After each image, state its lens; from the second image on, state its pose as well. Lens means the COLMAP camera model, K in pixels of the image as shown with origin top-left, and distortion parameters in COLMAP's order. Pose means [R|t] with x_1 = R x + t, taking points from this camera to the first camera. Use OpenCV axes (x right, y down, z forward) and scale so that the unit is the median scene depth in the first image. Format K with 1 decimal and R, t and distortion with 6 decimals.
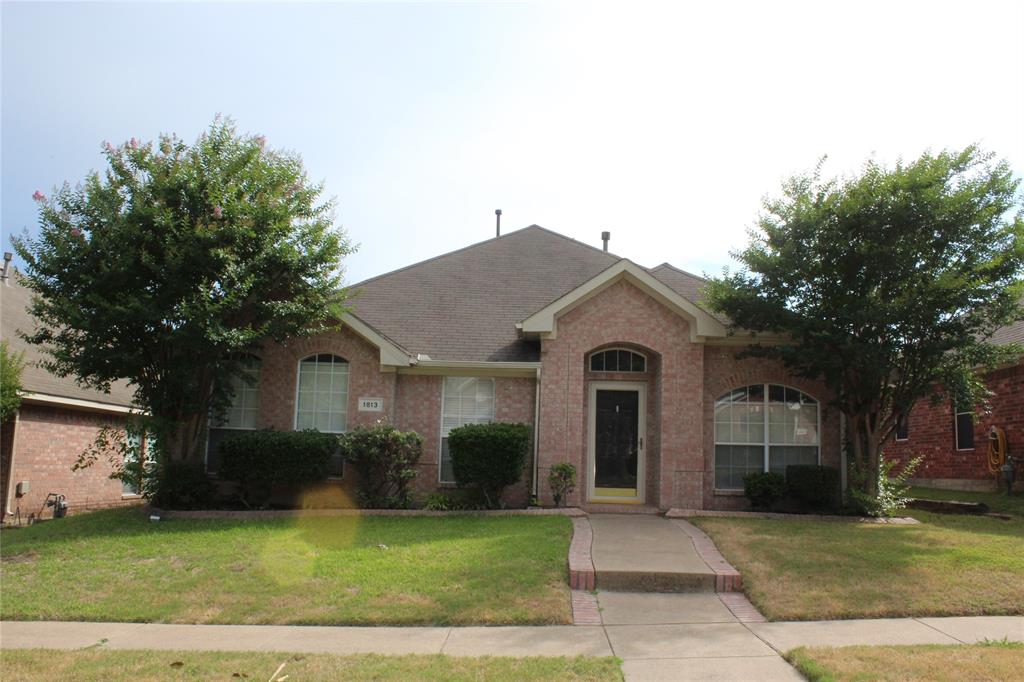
lens RADIAL K [[844.1, 0, 525.5], [0, 844.1, 341.9], [0, 0, 1]] dist [-0.173421, 0.165501]
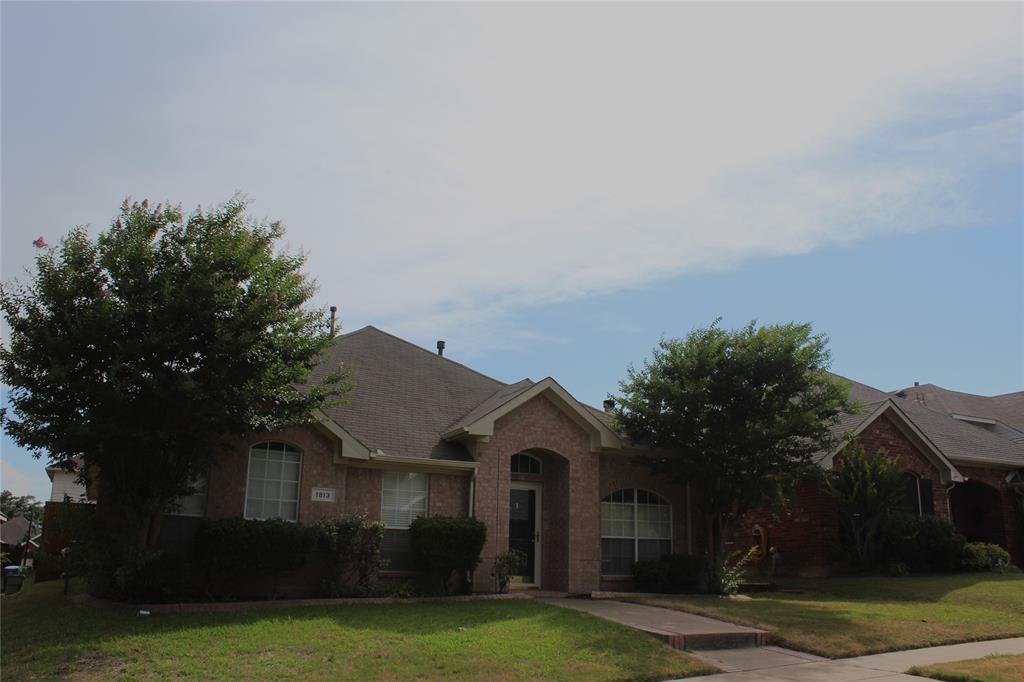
lens RADIAL K [[844.1, 0, 525.5], [0, 844.1, 341.9], [0, 0, 1]] dist [-0.173421, 0.165501]
pose [[0.877643, 0.114338, 0.465478, -0.460882], [-0.063795, 0.990356, -0.122983, -0.000952], [-0.475051, 0.078240, 0.876473, -0.020503]]
